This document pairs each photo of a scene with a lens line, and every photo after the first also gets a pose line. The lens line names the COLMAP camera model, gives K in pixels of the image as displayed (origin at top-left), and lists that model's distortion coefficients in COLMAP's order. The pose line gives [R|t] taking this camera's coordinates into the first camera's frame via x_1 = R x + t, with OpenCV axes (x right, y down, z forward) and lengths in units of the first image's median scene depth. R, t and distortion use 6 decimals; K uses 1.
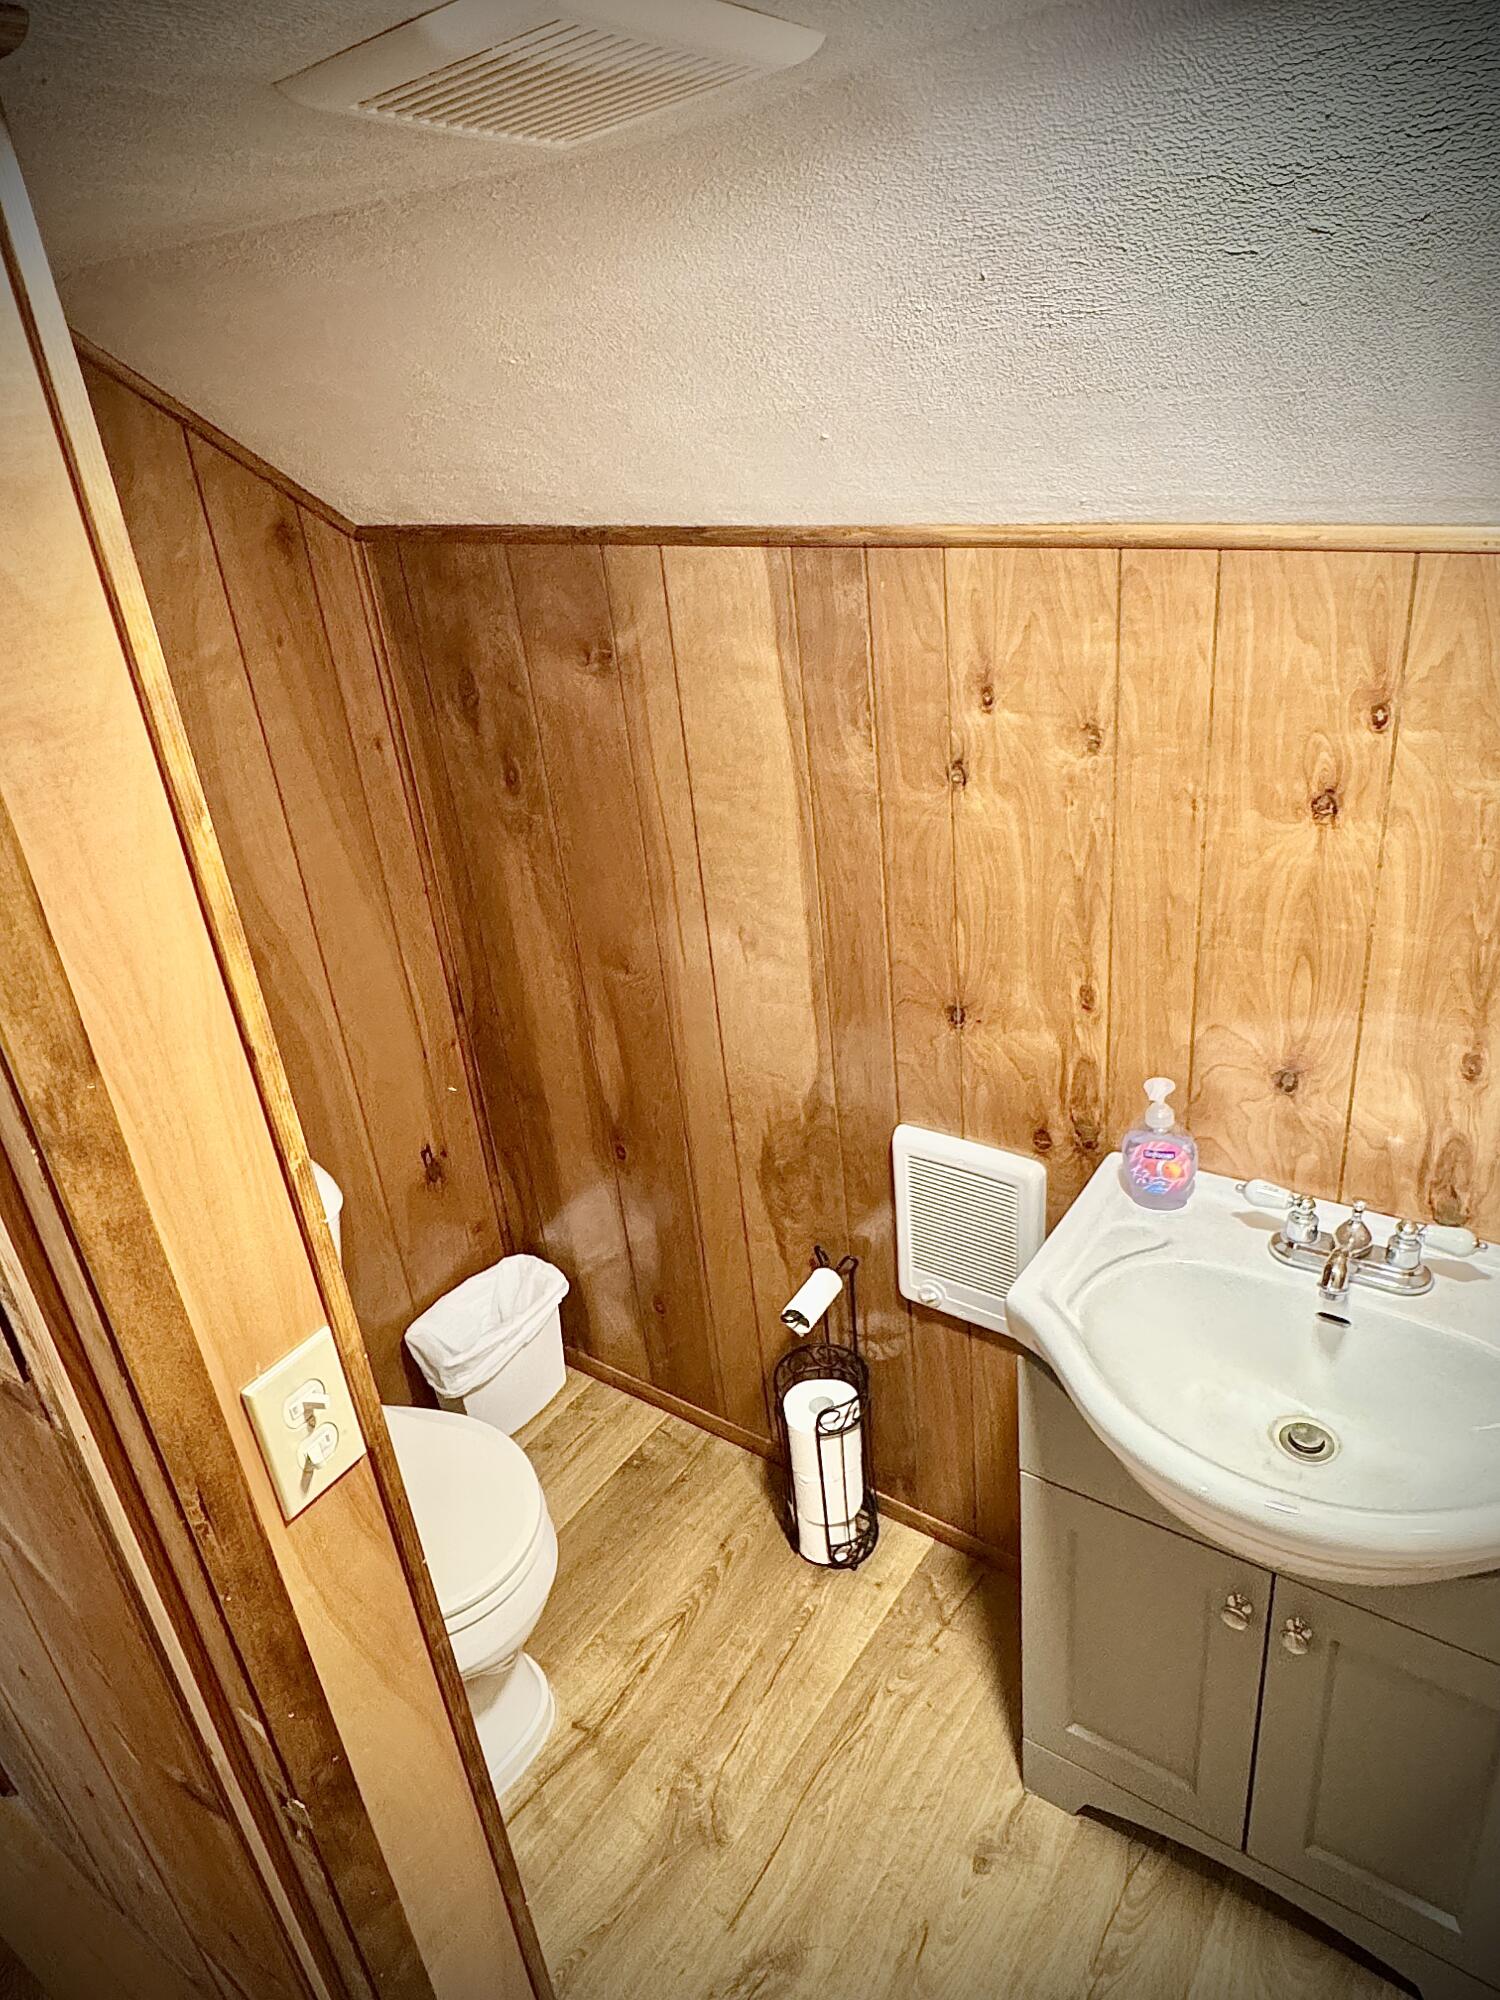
lens RADIAL K [[1271.3, 0, 755.3], [0, 1271.3, 992.5], [0, 0, 1]] dist [-0.005270, 0.003957]
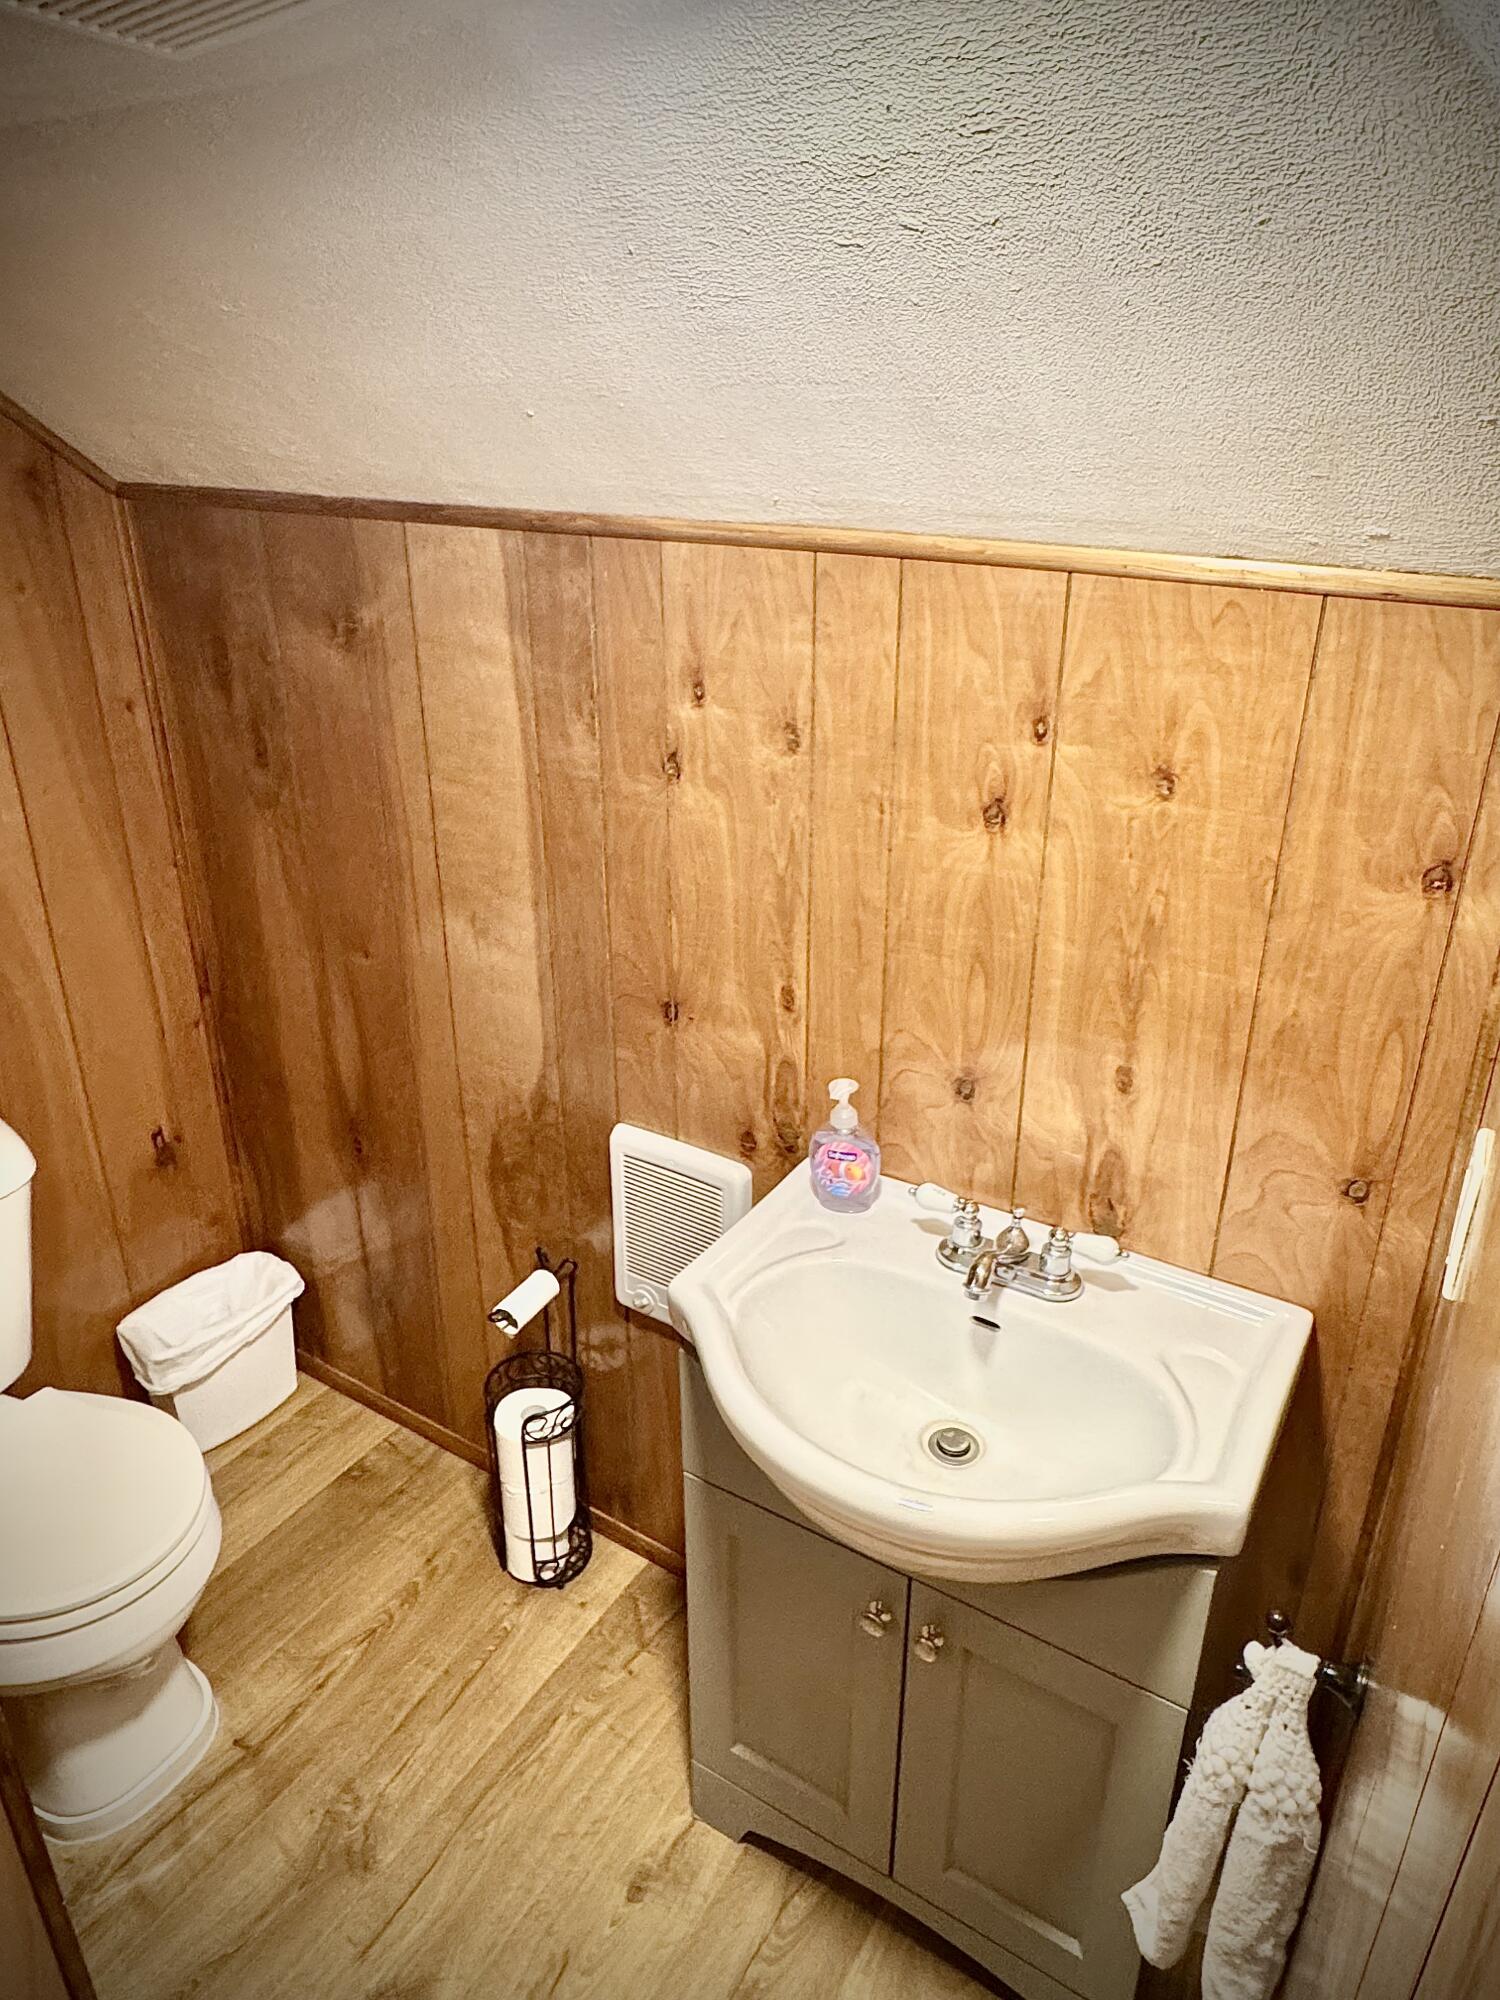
lens RADIAL K [[1271.3, 0, 763.5], [0, 1271.3, 983.7], [0, 0, 1]] dist [-0.005270, 0.003957]
pose [[0.993987, 0.070986, 0.083371, 0.140099], [-0.066432, 0.996208, -0.056188, 0.045268], [-0.087043, 0.050311, 0.994933, -0.001918]]
